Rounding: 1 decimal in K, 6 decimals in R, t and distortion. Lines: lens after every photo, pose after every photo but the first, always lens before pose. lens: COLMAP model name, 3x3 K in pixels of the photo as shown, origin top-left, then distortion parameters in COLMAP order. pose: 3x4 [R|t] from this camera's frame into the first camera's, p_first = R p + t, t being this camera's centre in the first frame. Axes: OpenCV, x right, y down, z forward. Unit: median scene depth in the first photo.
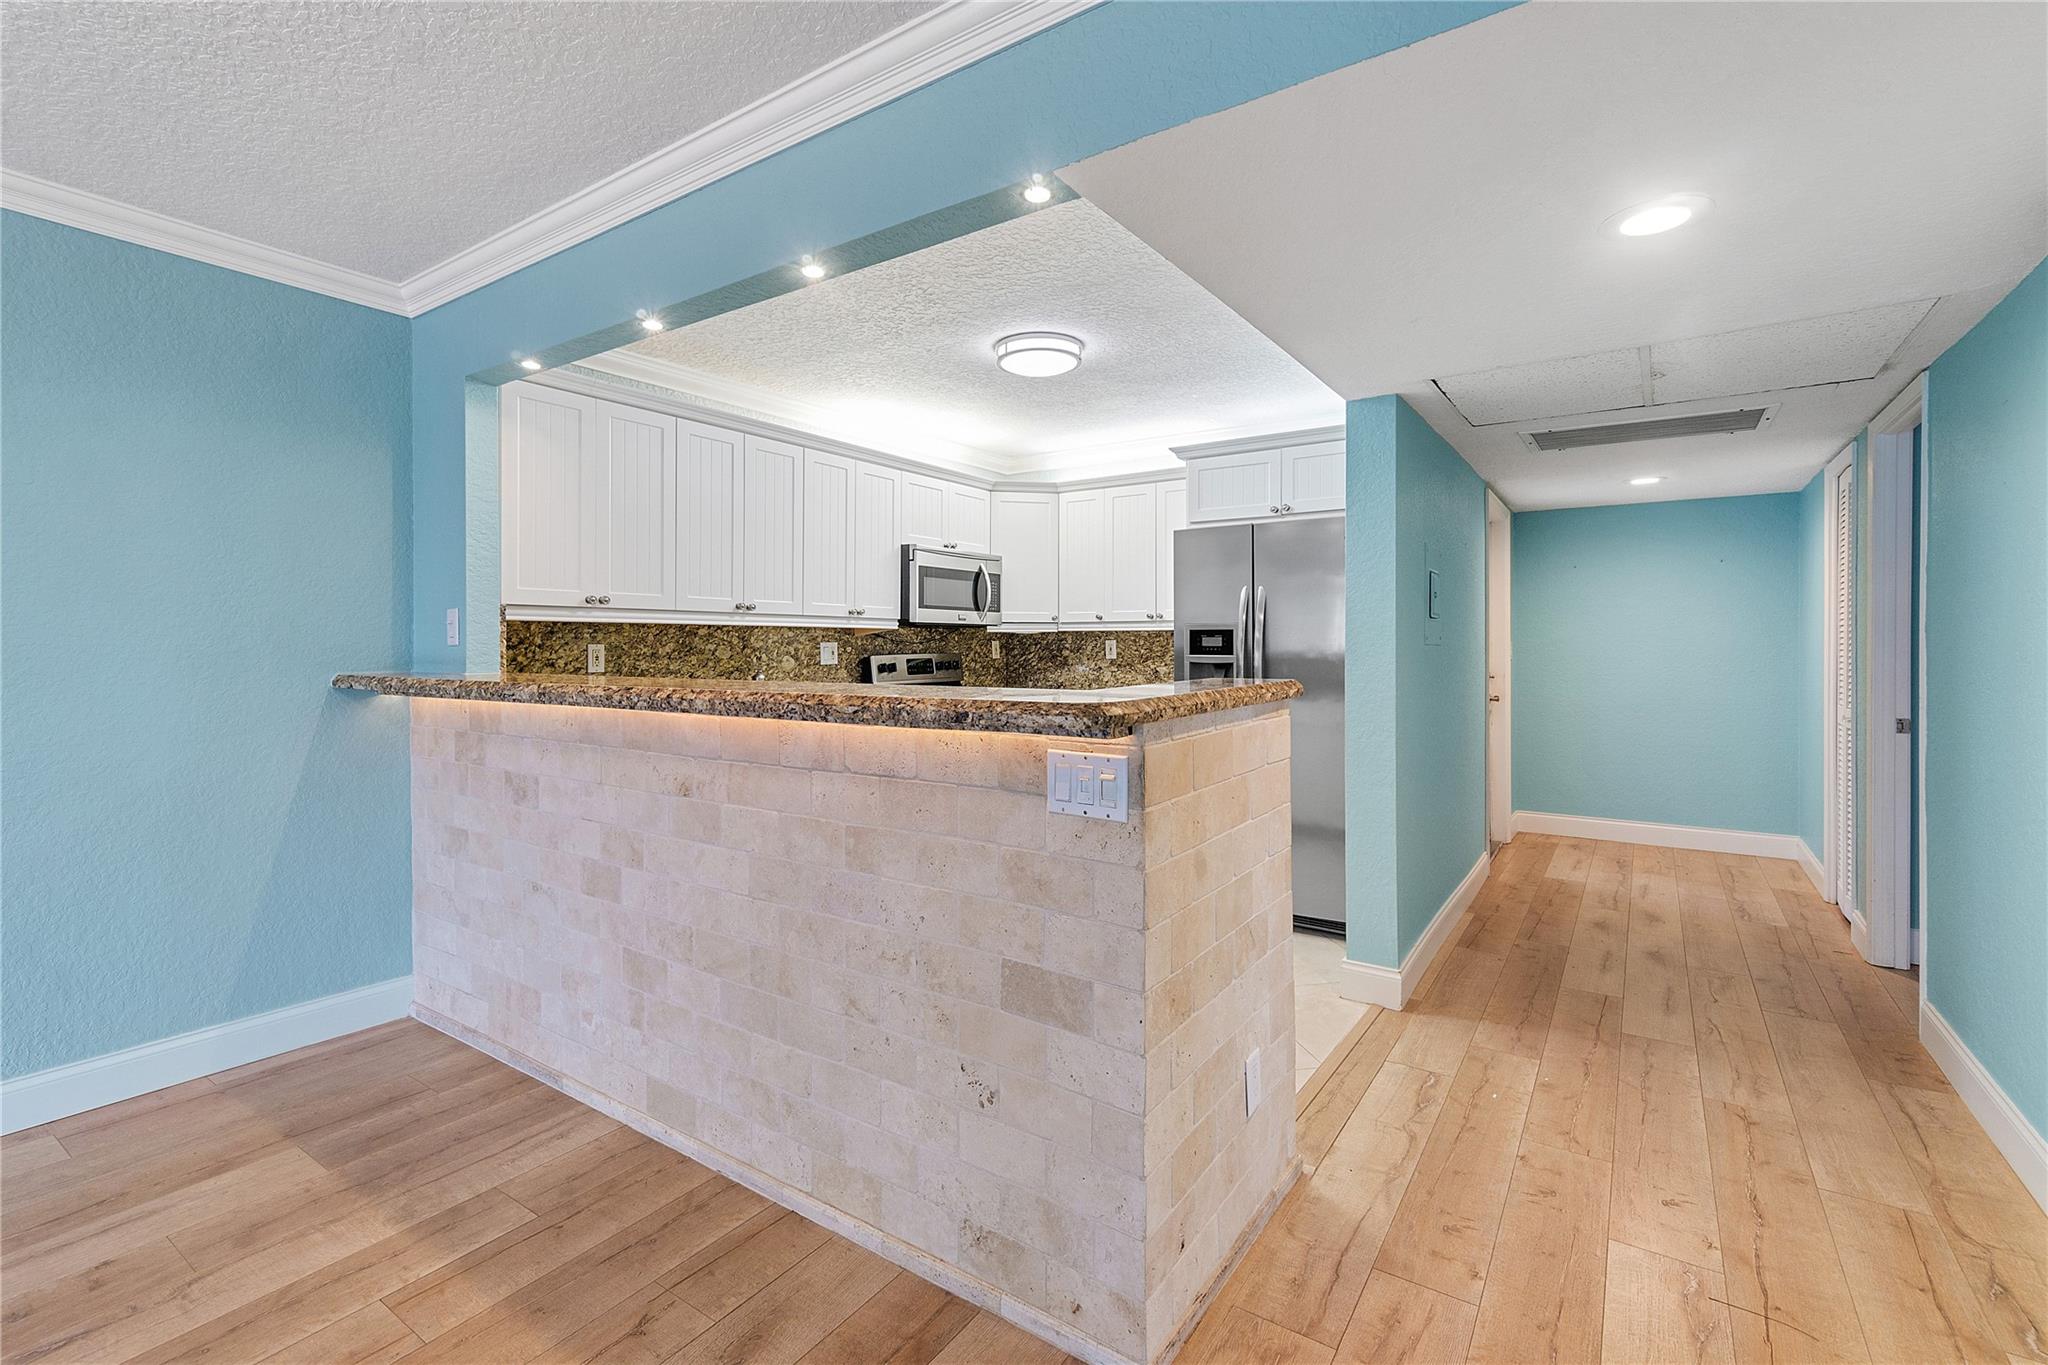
lens RADIAL K [[928.9, 0, 1026.9], [0, 928.9, 647.2], [0, 0, 1]] dist [0.000370, 0.000282]
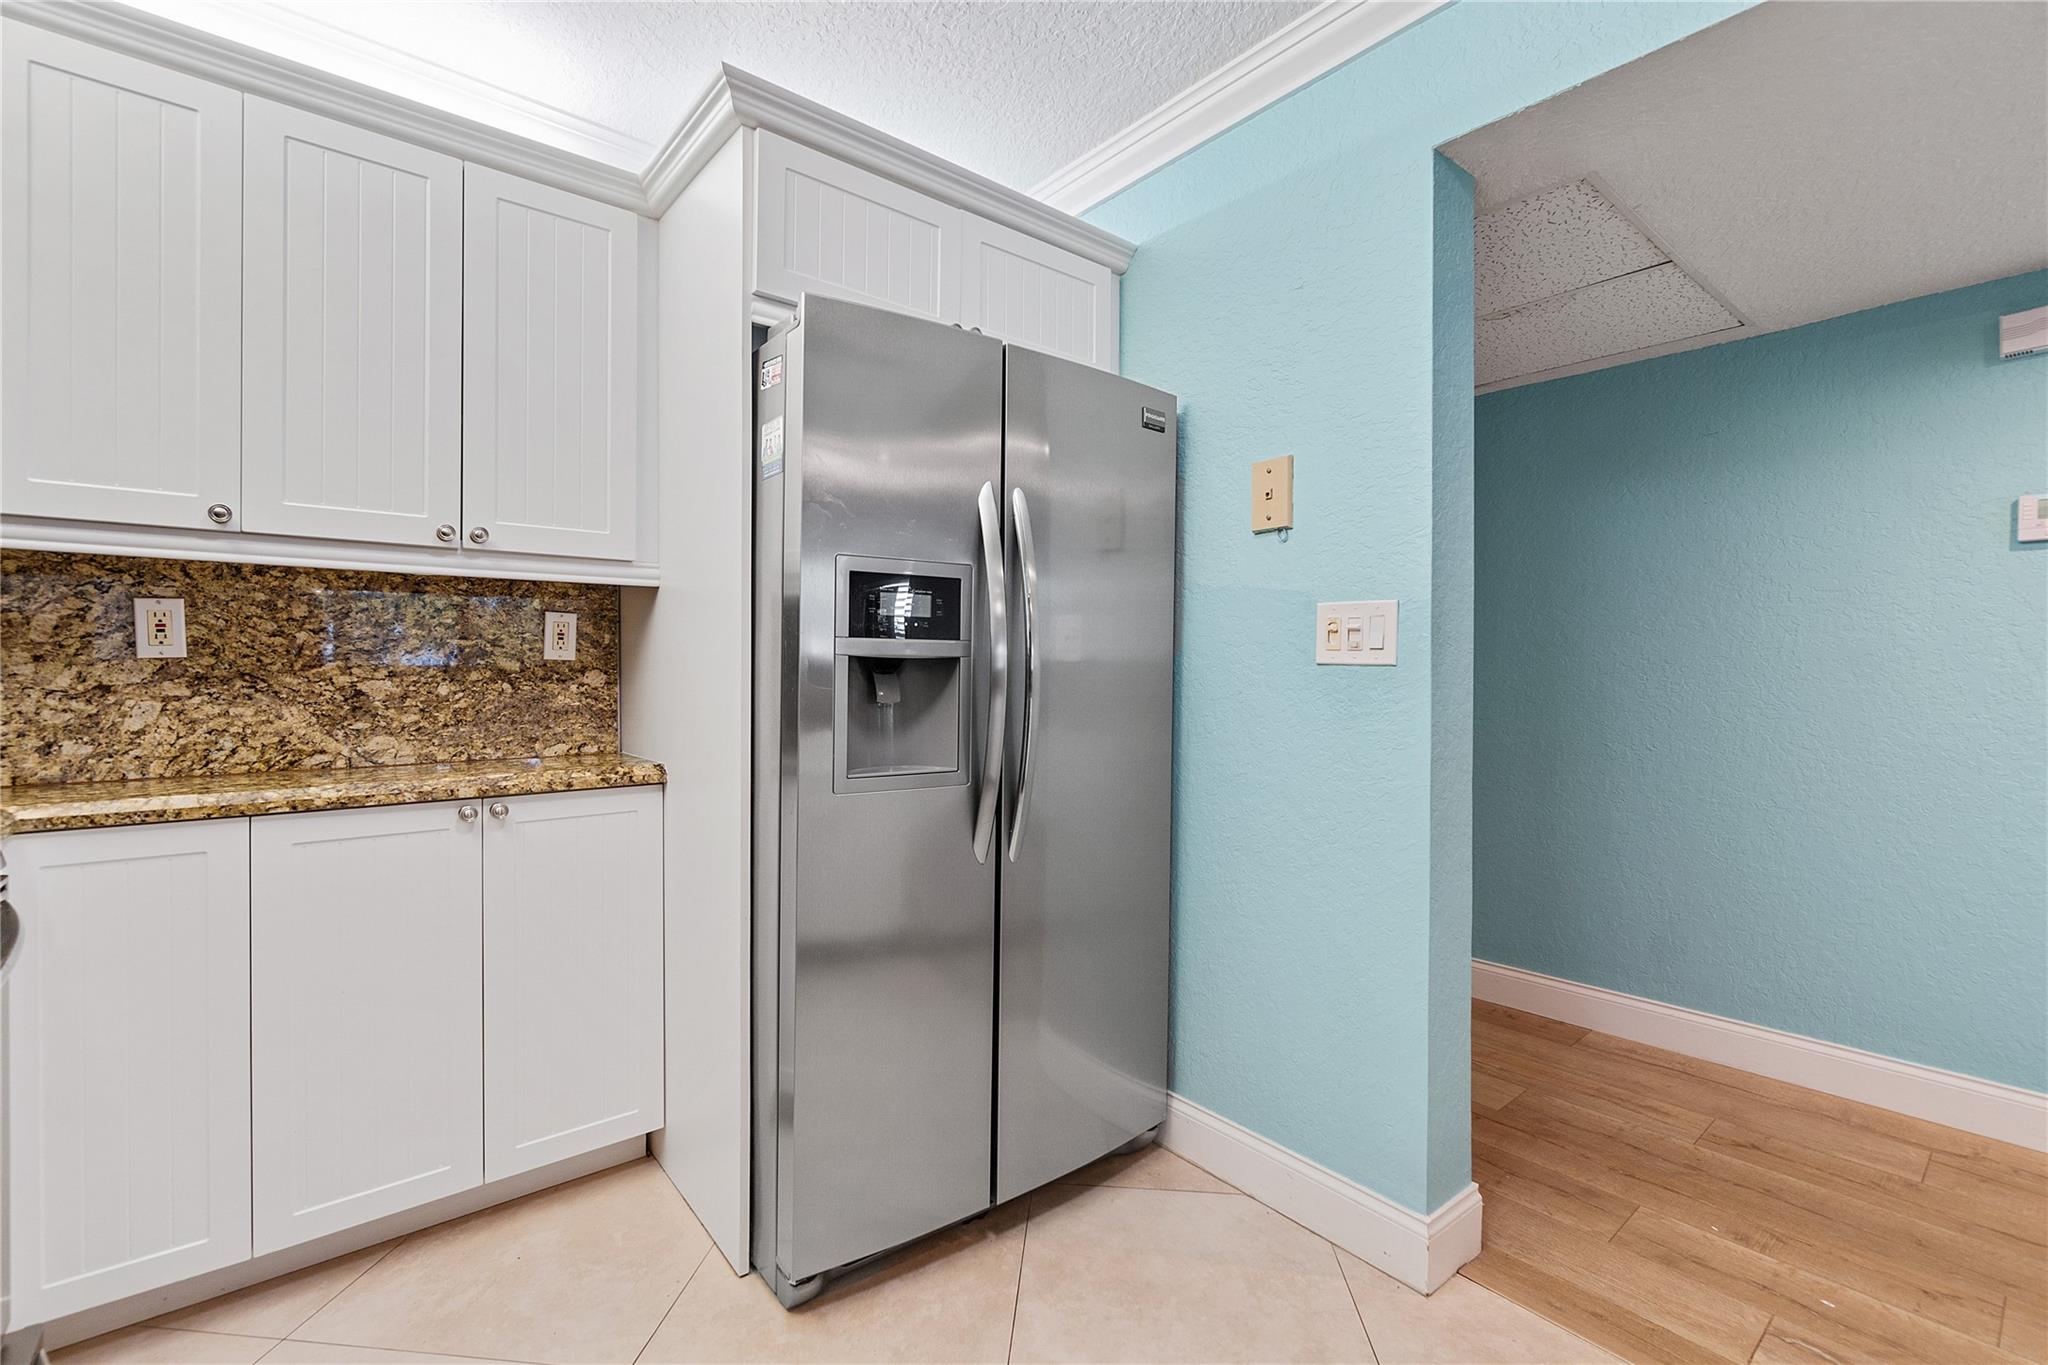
lens RADIAL K [[928.9, 0, 1052.0], [0, 928.9, 666.5], [0, 0, 1]] dist [0.000370, 0.000282]
pose [[0.275426, -0.008368, 0.961286, -0.183943], [0.000443, 0.999963, 0.008577, 0.018561], [-0.961322, -0.001937, 0.275419, 0.900789]]
